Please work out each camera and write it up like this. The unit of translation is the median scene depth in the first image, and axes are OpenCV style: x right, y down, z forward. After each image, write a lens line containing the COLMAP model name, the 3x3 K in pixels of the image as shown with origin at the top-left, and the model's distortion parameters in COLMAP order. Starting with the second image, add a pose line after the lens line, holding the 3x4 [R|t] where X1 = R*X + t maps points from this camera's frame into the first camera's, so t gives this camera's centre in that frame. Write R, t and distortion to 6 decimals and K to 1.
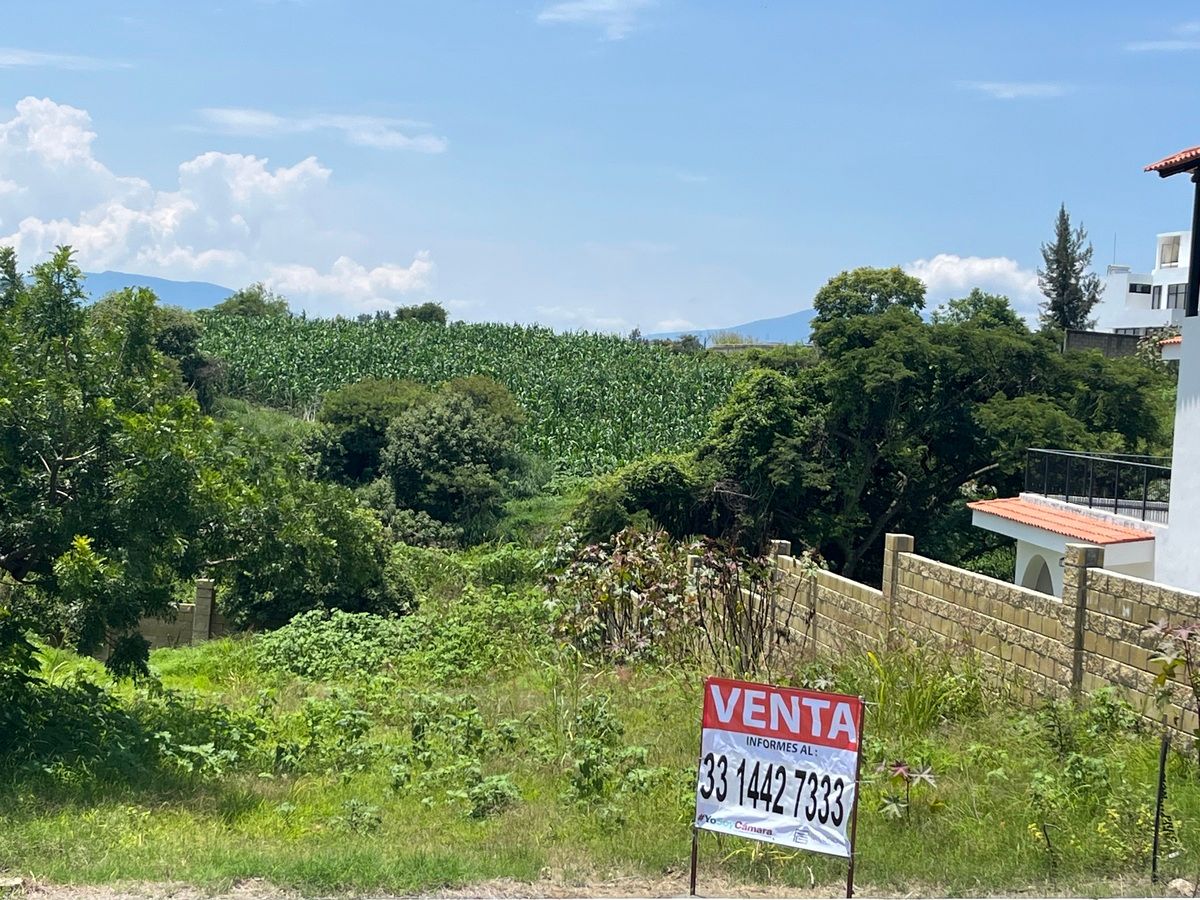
lens RADIAL K [[2091.3, 0, 605.8], [0, 2091.3, 448.7], [0, 0, 1]] dist [0.081615, 0.000000]
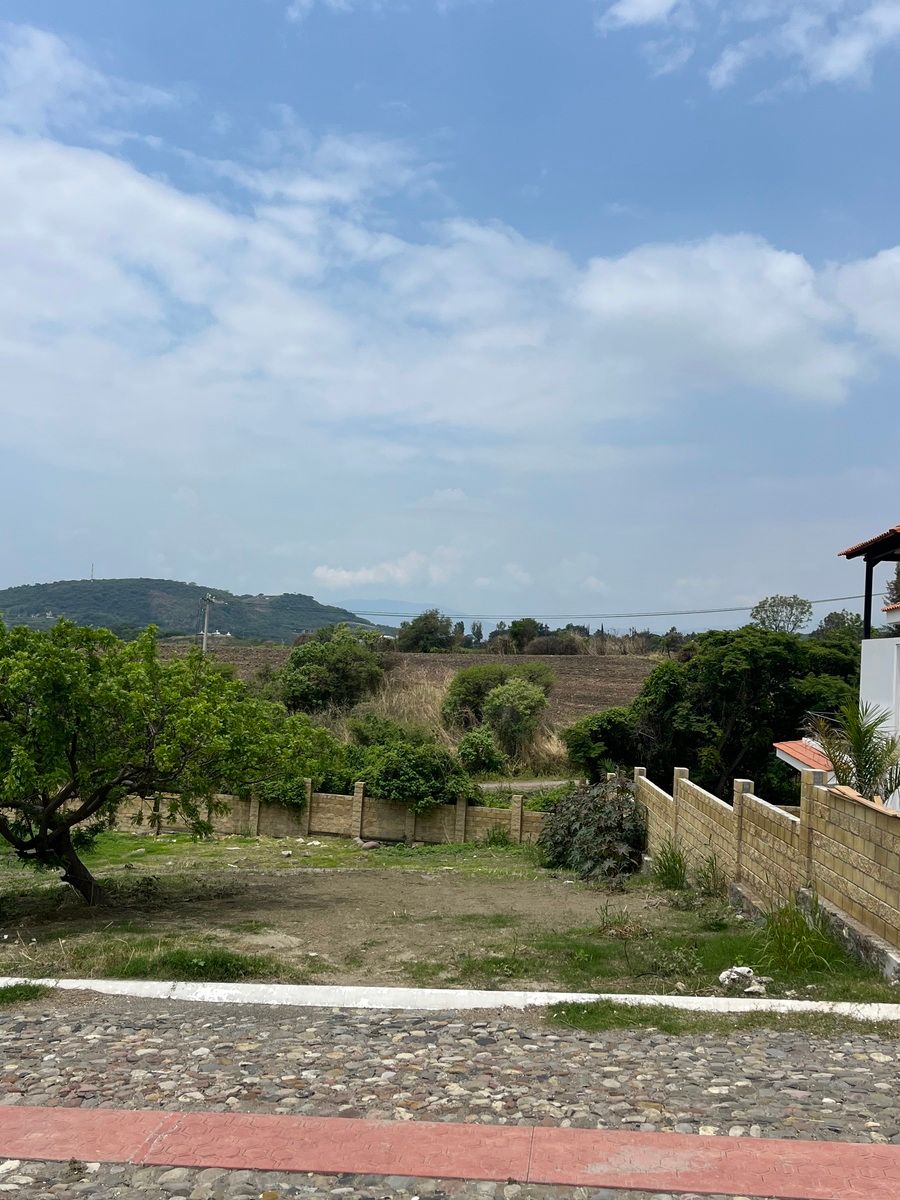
lens RADIAL K [[1204.5, 0, 451.8], [0, 1204.5, 595.5], [0, 0, 1]] dist [0.060919, 0.000000]
pose [[0.984431, -0.022217, -0.174363, 0.159085], [0.007641, 0.996451, -0.083828, -0.023766], [0.175606, 0.081191, 0.981107, -0.048657]]
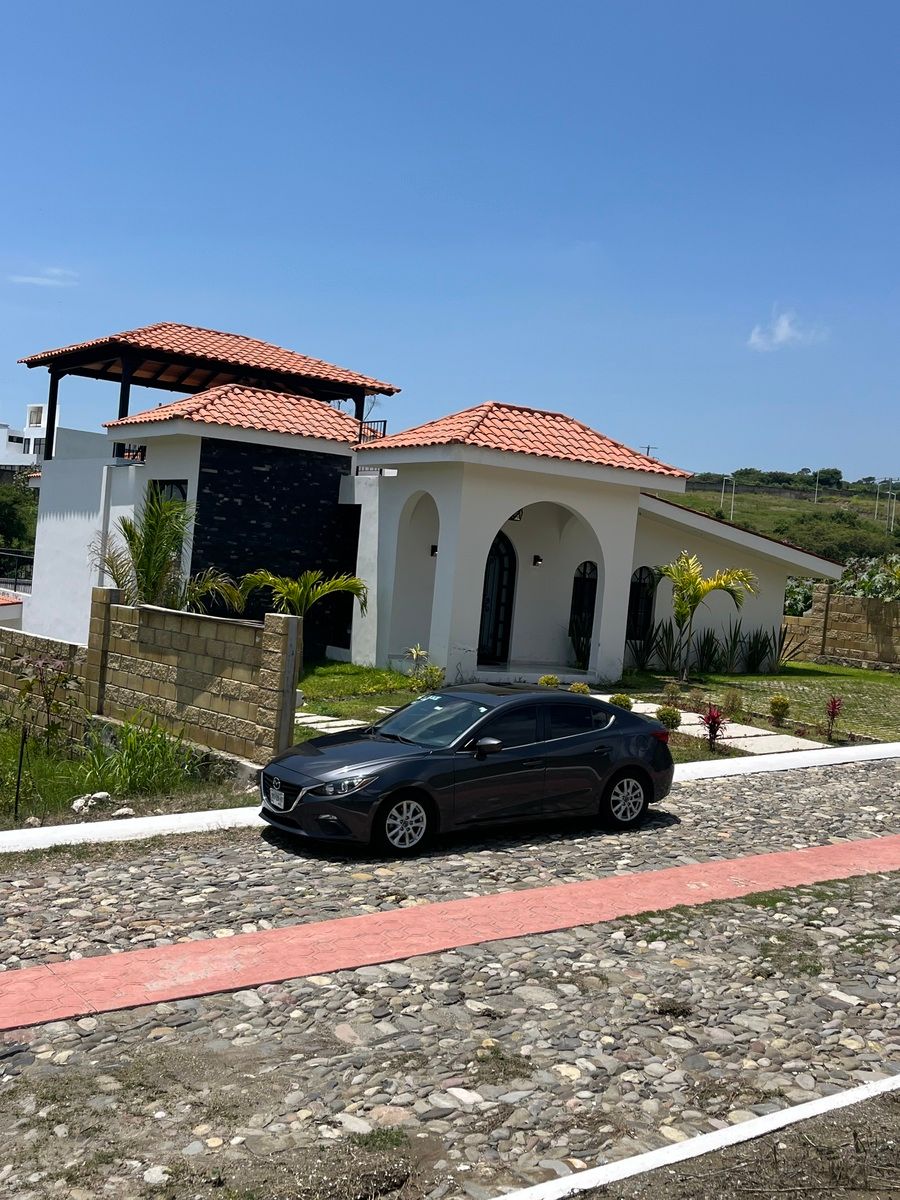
lens RADIAL K [[1354.1, 0, 455.1], [0, 1354.1, 600.9], [0, 0, 1]] dist [0.041461, 0.000000]
pose [[0.846236, 0.000946, 0.532808, -0.002051], [-0.022352, 0.999181, 0.033727, 0.000579], [-0.532339, -0.040450, 0.845564, -0.015064]]
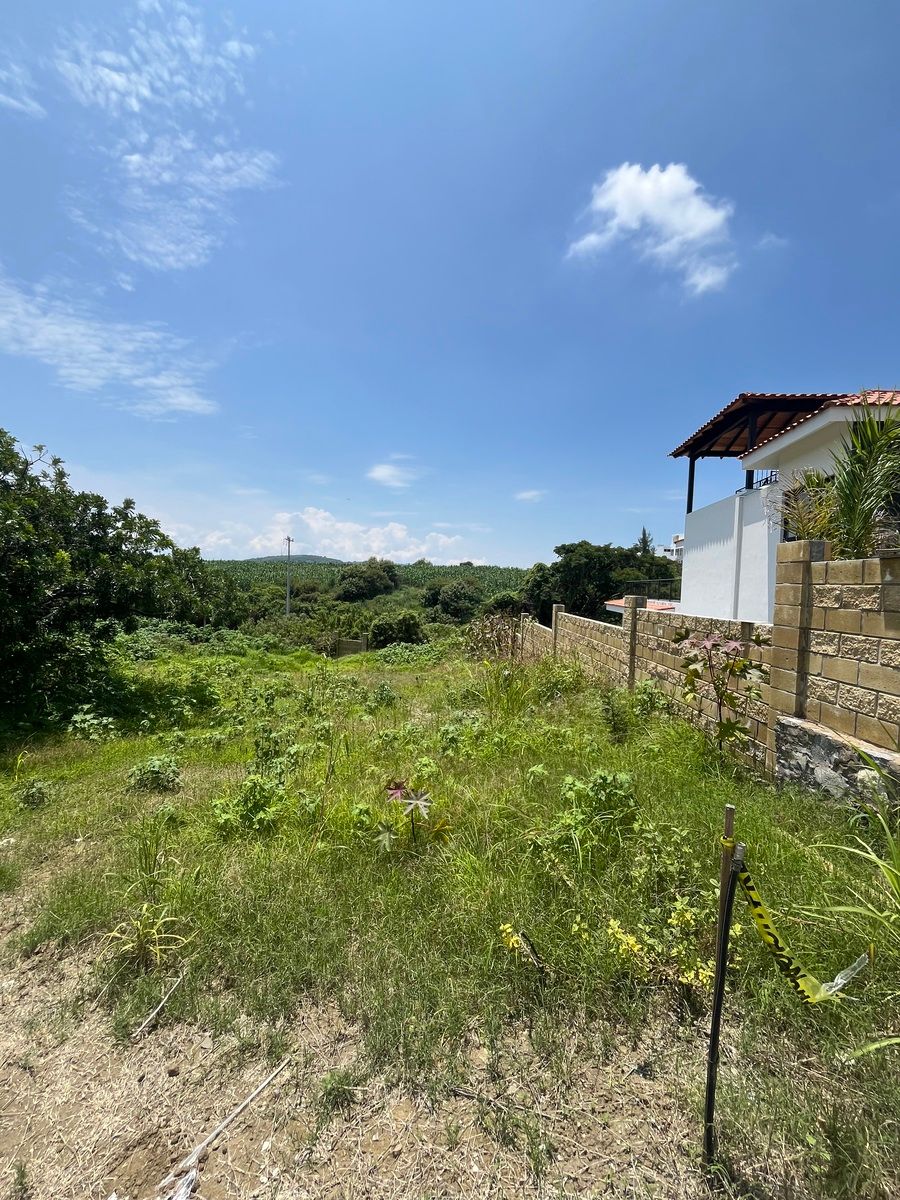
lens RADIAL K [[510.6, 0, 450.9], [0, 510.6, 600.6], [0, 0, 1]] dist [-0.010948, 0.000723]
pose [[0.987779, -0.020734, -0.154473, 0.134272], [0.019451, 0.999763, -0.009810, 0.048345], [0.154640, 0.006686, 0.987948, 0.527992]]
